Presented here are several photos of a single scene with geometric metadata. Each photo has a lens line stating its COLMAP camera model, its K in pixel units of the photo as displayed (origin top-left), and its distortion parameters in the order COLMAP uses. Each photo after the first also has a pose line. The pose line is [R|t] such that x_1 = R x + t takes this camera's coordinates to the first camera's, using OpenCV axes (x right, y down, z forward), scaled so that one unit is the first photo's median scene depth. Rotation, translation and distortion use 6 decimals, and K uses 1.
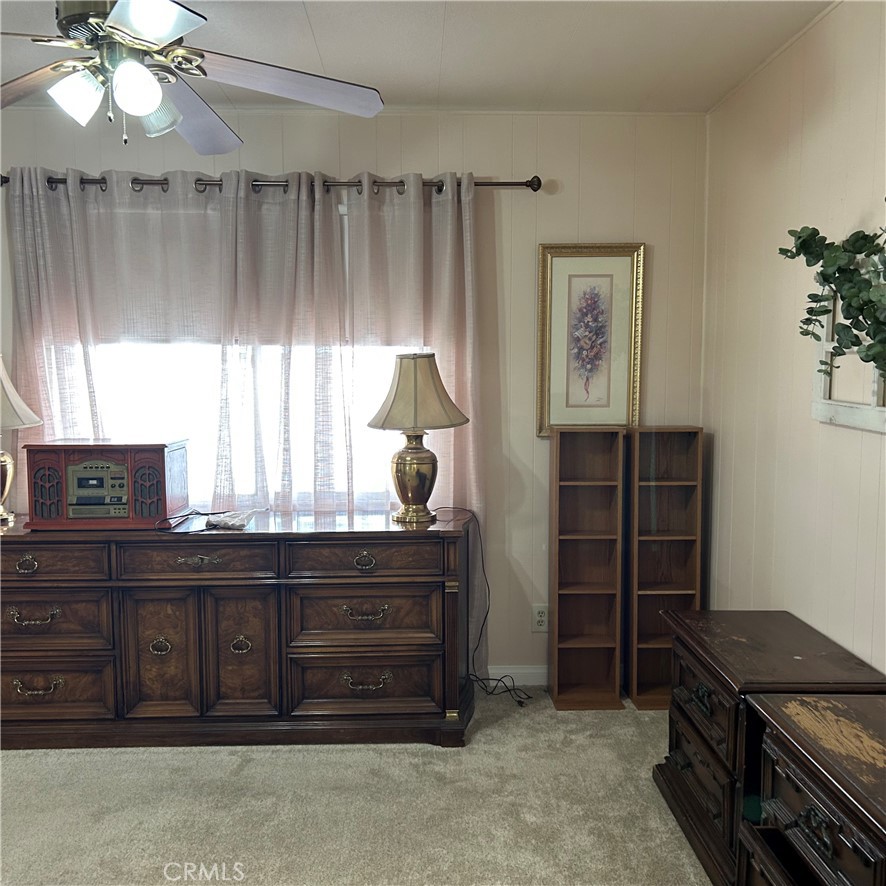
lens RADIAL K [[886.0, 0, 443.0], [0, 886.0, 443.0], [0, 0, 1]] dist [0.165910, -0.418809]
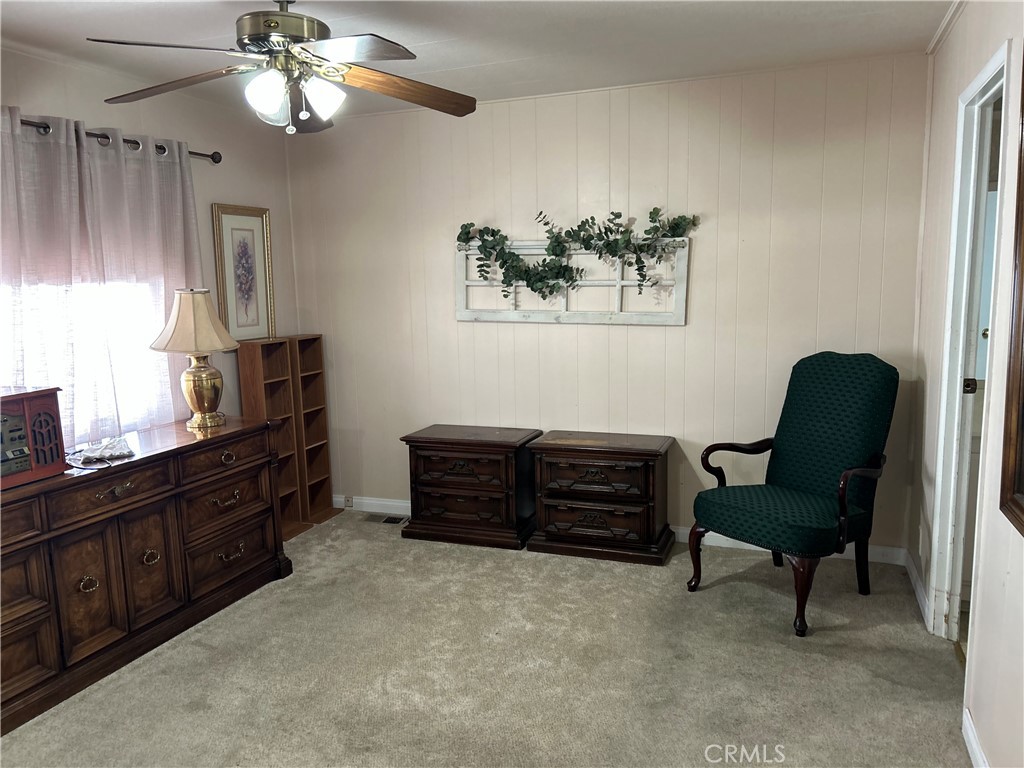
lens RADIAL K [[761.2, 0, 512.0], [0, 761.2, 384.0], [0, 0, 1]] dist [0.052222, -0.056060]
pose [[0.390843, -0.135858, 0.910376, -0.882836], [0.102944, 0.989294, 0.103439, -0.038450], [-0.914682, 0.053290, 0.400645, 0.198402]]
